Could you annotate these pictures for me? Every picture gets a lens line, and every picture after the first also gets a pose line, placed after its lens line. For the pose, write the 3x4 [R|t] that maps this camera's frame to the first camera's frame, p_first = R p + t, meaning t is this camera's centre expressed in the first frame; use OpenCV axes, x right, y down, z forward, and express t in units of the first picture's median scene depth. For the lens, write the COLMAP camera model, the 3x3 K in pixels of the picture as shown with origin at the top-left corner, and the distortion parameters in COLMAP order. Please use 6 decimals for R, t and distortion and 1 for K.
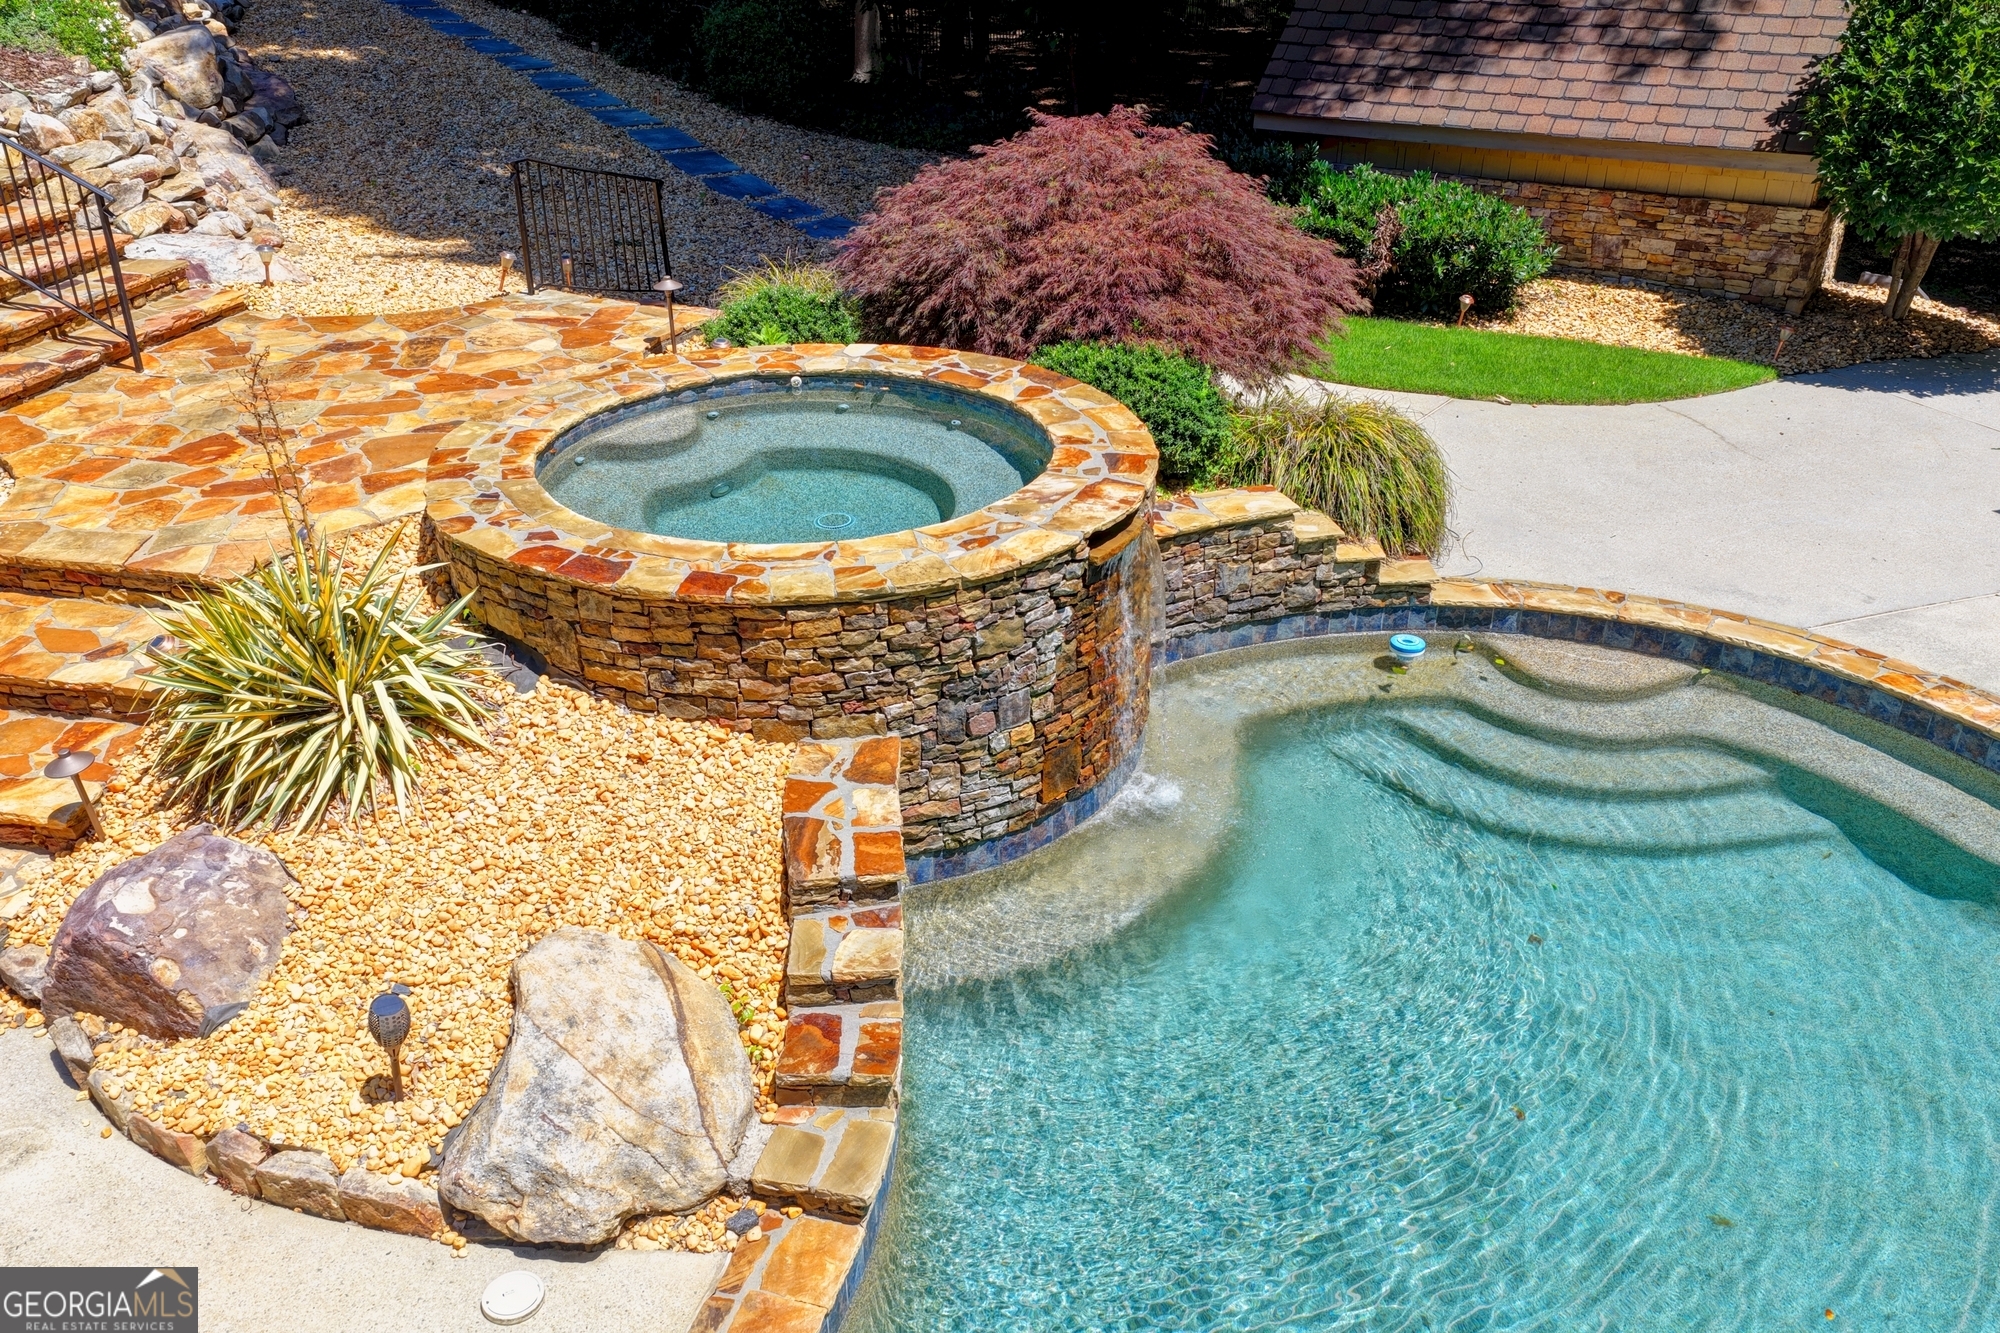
lens RADIAL K [[1663.5, 0, 1011.0], [0, 1663.5, 674.1], [0, 0, 1]] dist [-0.011564, 0.043245]
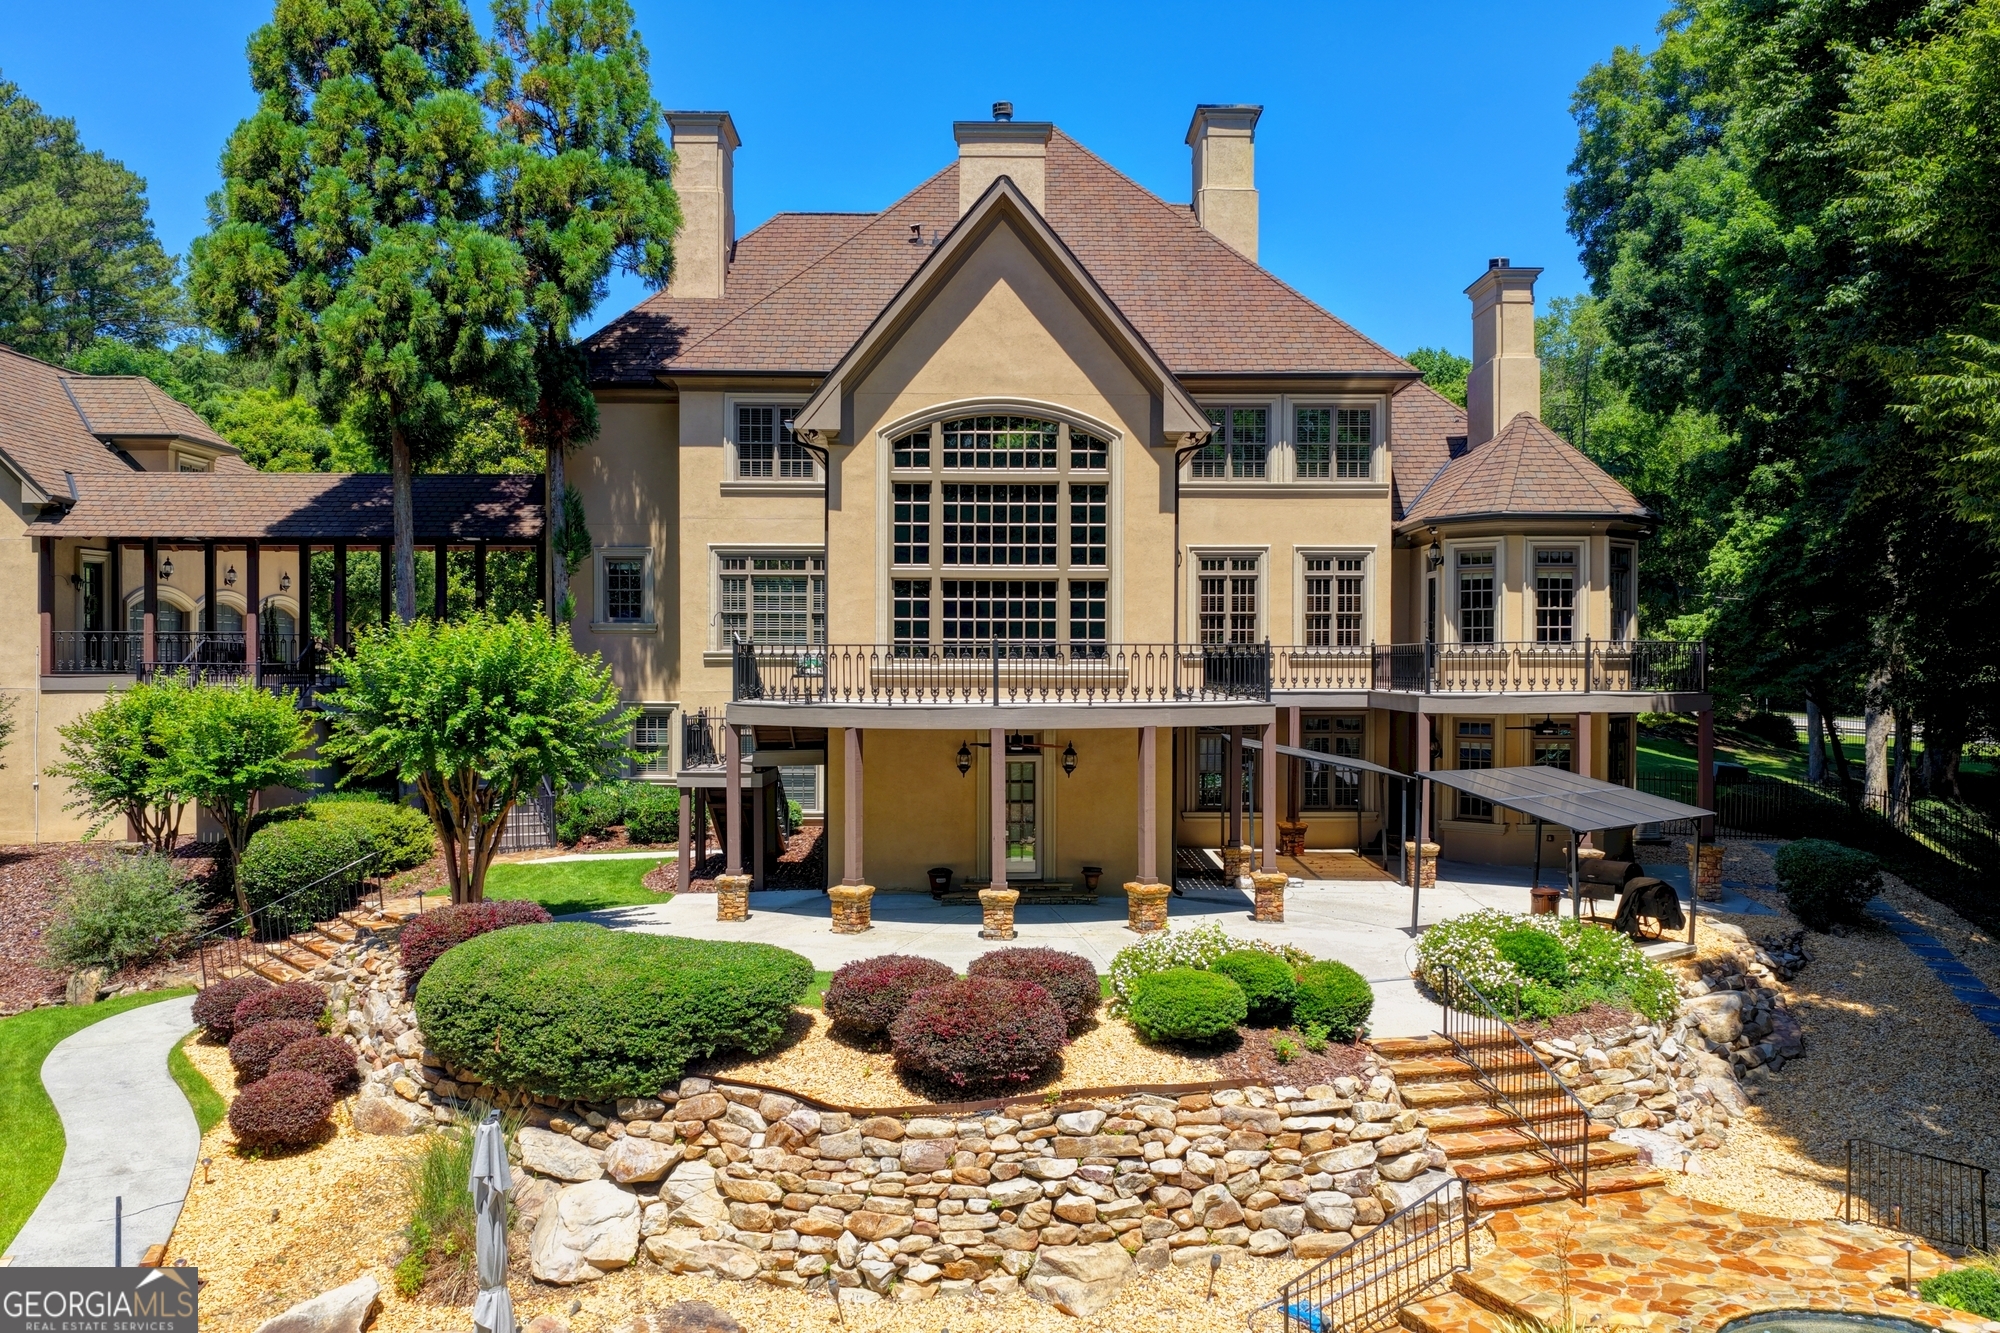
lens RADIAL K [[1663.5, 0, 998.4], [0, 1663.5, 671.6], [0, 0, 1]] dist [-0.011564, 0.043245]
pose [[0.575841, 0.010322, -0.817497, 0.534879], [-0.381017, 0.888081, -0.257174, 0.008291], [0.723349, 0.459572, 0.515326, -0.606534]]
